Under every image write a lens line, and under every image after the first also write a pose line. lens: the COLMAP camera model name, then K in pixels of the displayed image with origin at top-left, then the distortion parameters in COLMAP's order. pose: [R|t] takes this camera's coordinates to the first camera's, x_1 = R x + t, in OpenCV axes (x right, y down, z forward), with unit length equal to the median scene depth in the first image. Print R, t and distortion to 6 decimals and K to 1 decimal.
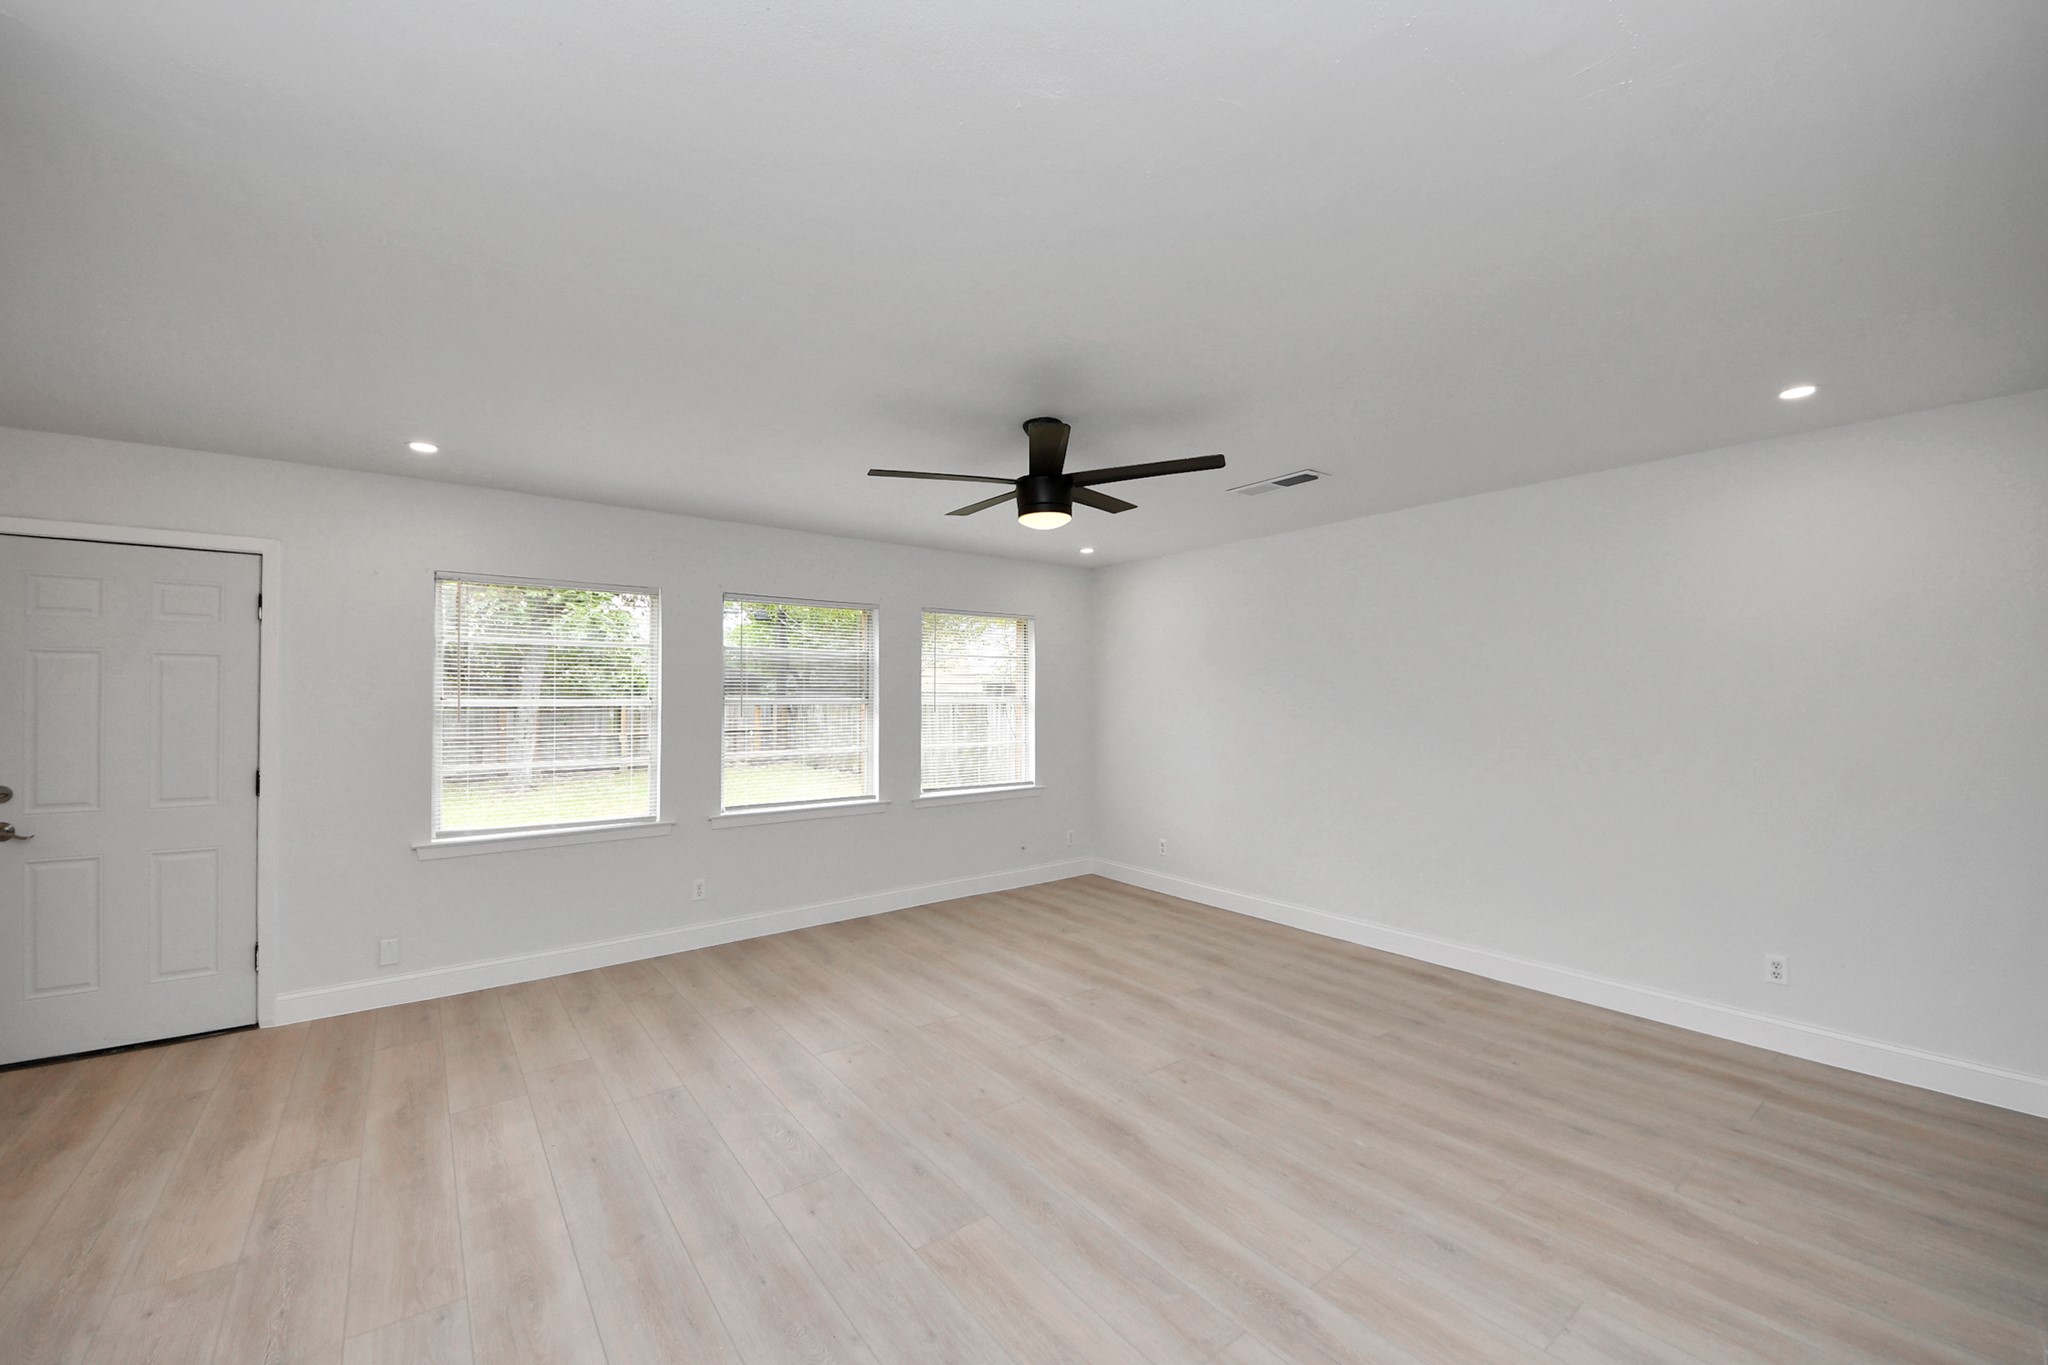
lens RADIAL K [[753.1, 0, 1019.7], [0, 753.1, 691.5], [0, 0, 1]] dist [-0.043731, -0.001053]
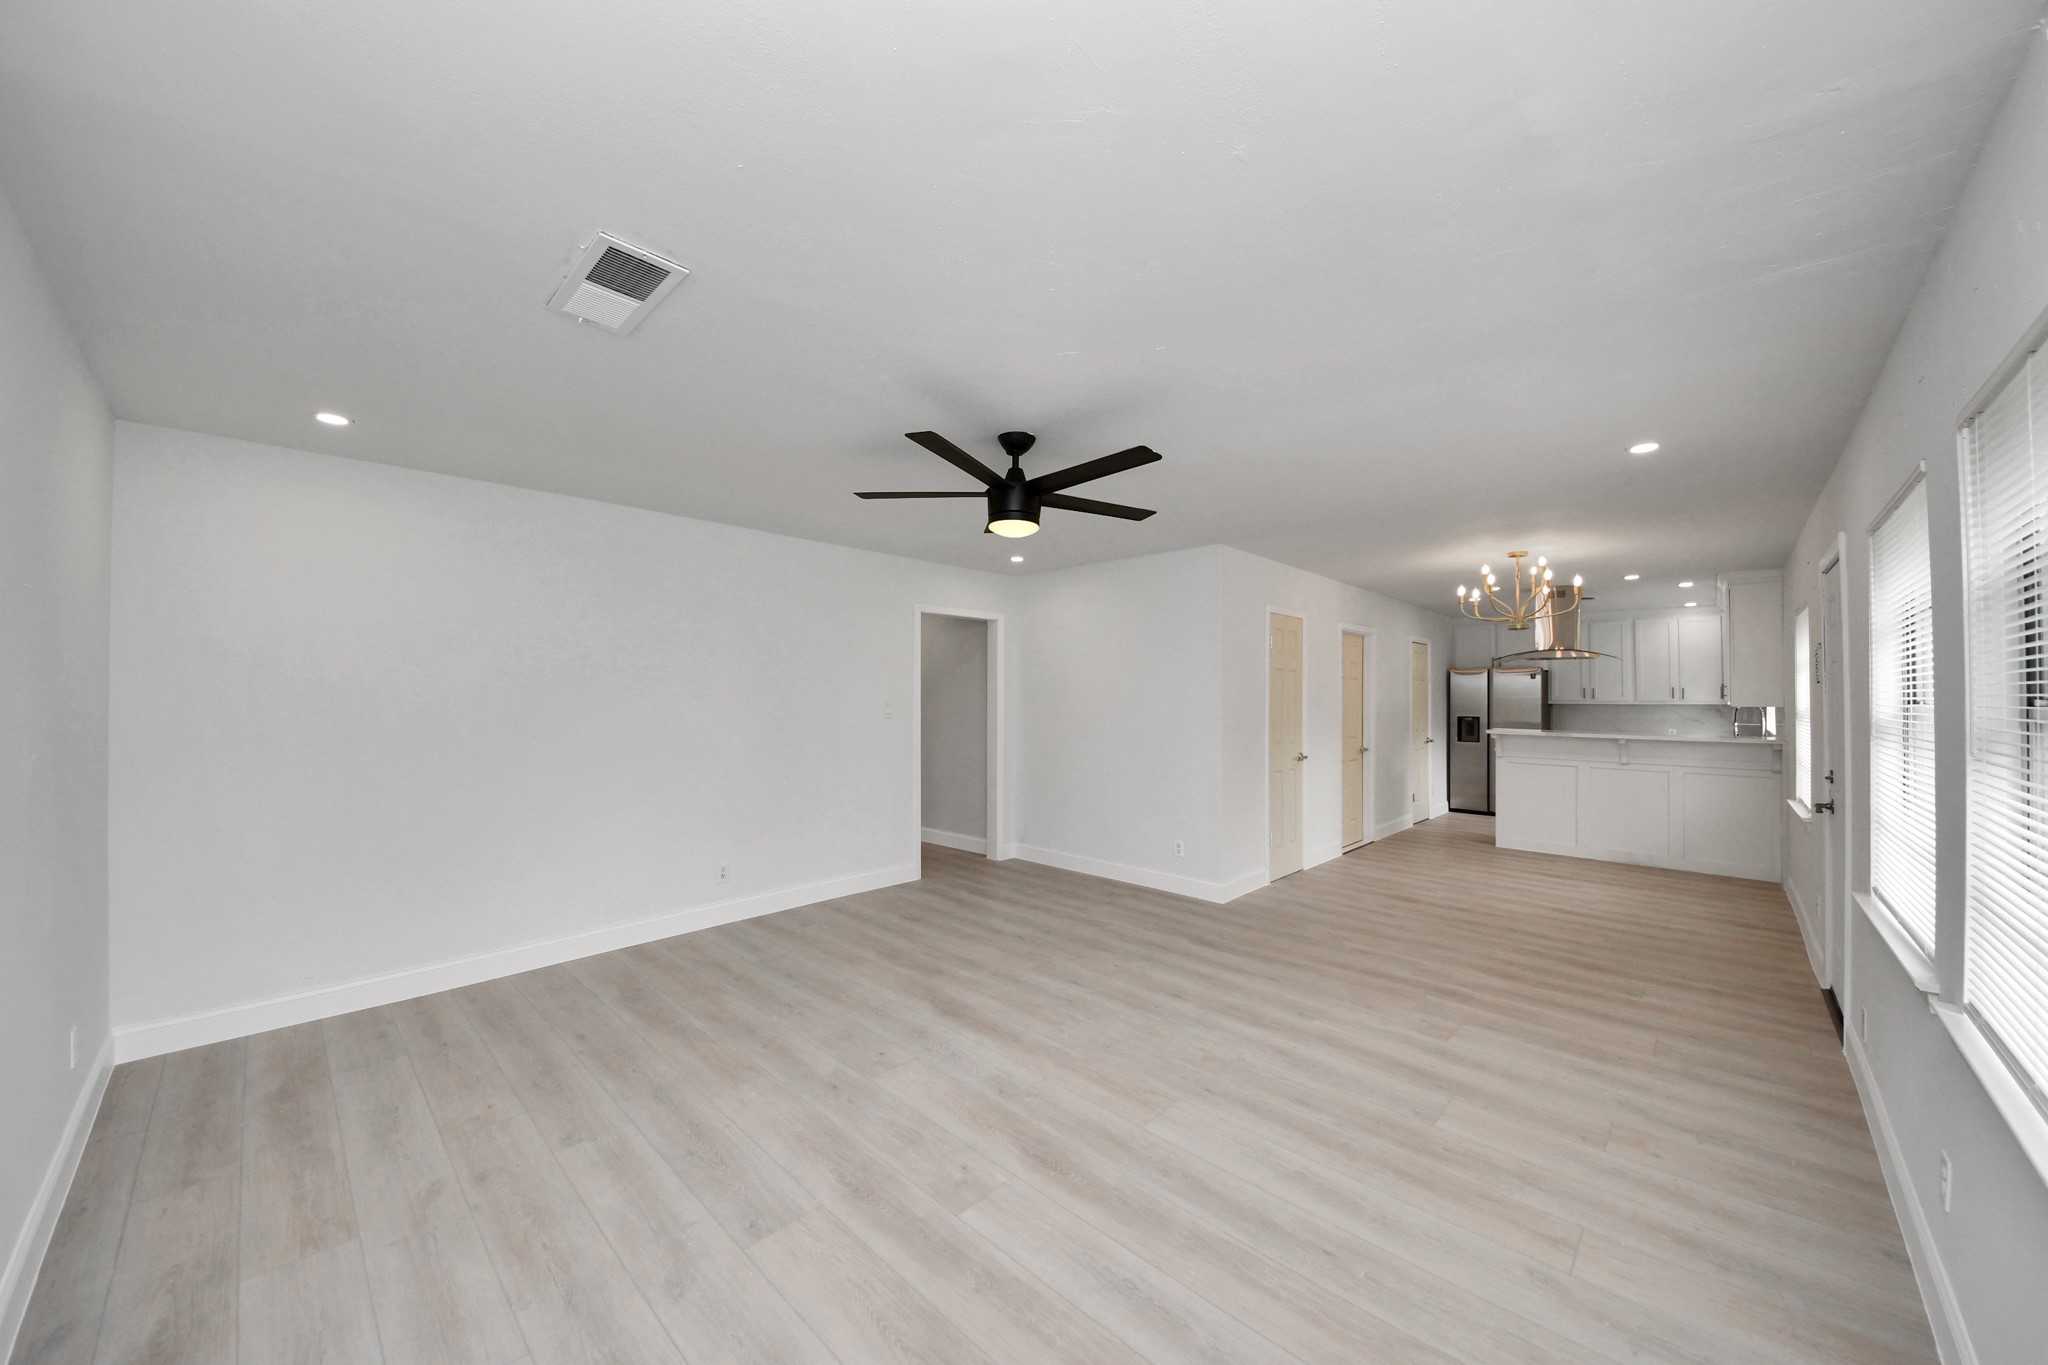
lens RADIAL K [[753.1, 0, 1026.0], [0, 753.1, 684.9], [0, 0, 1]] dist [-0.043731, -0.001053]
pose [[-0.987573, -0.007000, -0.157007, 0.172763], [-0.003080, 0.999678, -0.025200, 0.019750], [0.157133, -0.024404, -0.987276, 1.927223]]
